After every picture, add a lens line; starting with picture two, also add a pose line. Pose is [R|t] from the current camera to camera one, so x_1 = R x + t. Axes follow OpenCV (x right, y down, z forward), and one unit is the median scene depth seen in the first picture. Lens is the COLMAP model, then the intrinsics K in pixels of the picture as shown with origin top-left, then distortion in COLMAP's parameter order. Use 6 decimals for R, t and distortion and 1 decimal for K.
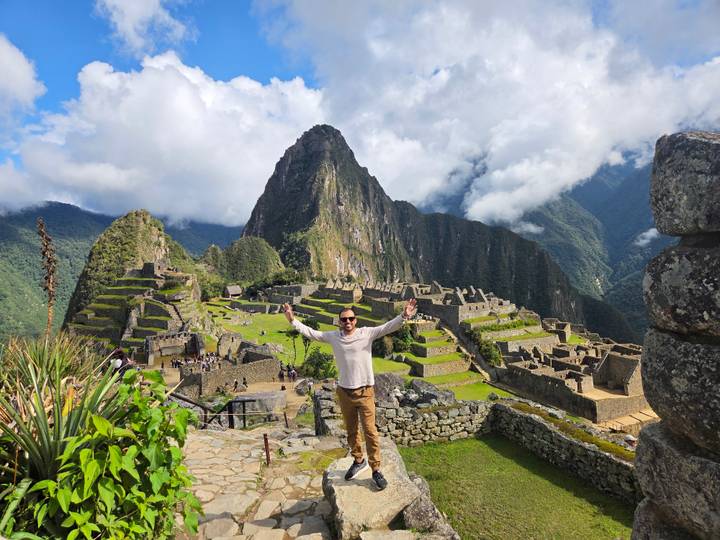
lens RADIAL K [[477.4, 0, 354.9], [0, 477.4, 256.7], [0, 0, 1]] dist [0.082532, -0.072207]
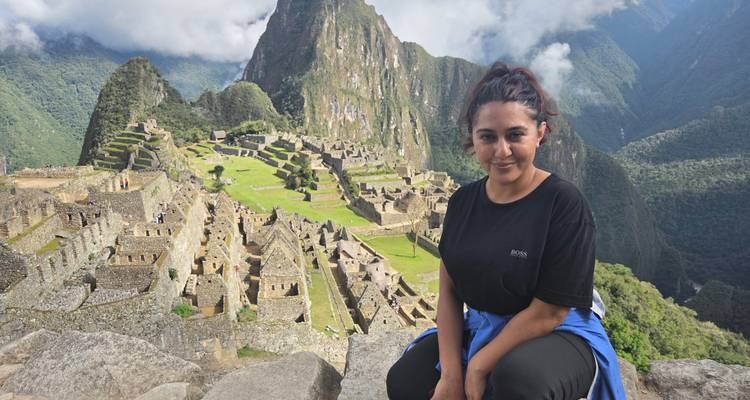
lens RADIAL K [[490.0, 0, 363.3], [0, 490.0, 197.5], [0, 0, 1]] dist [0.049572, -0.034585]
pose [[0.999008, 0.043899, -0.007540, 0.166215], [-0.041446, 0.978170, 0.203632, -0.056507], [0.016315, -0.203118, 0.979018, -0.318185]]
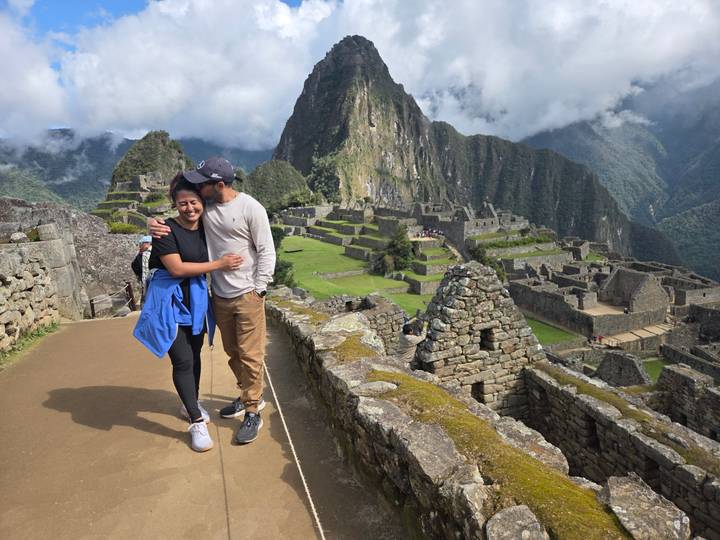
lens RADIAL K [[483.6, 0, 360.0], [0, 483.6, 270.0], [0, 0, 1]] dist [0.075498, -0.066431]
pose [[0.997782, 0.005240, -0.066367, 0.042610], [0.006374, 0.984798, 0.173584, 0.016565], [0.066268, -0.173622, 0.982580, 0.024986]]
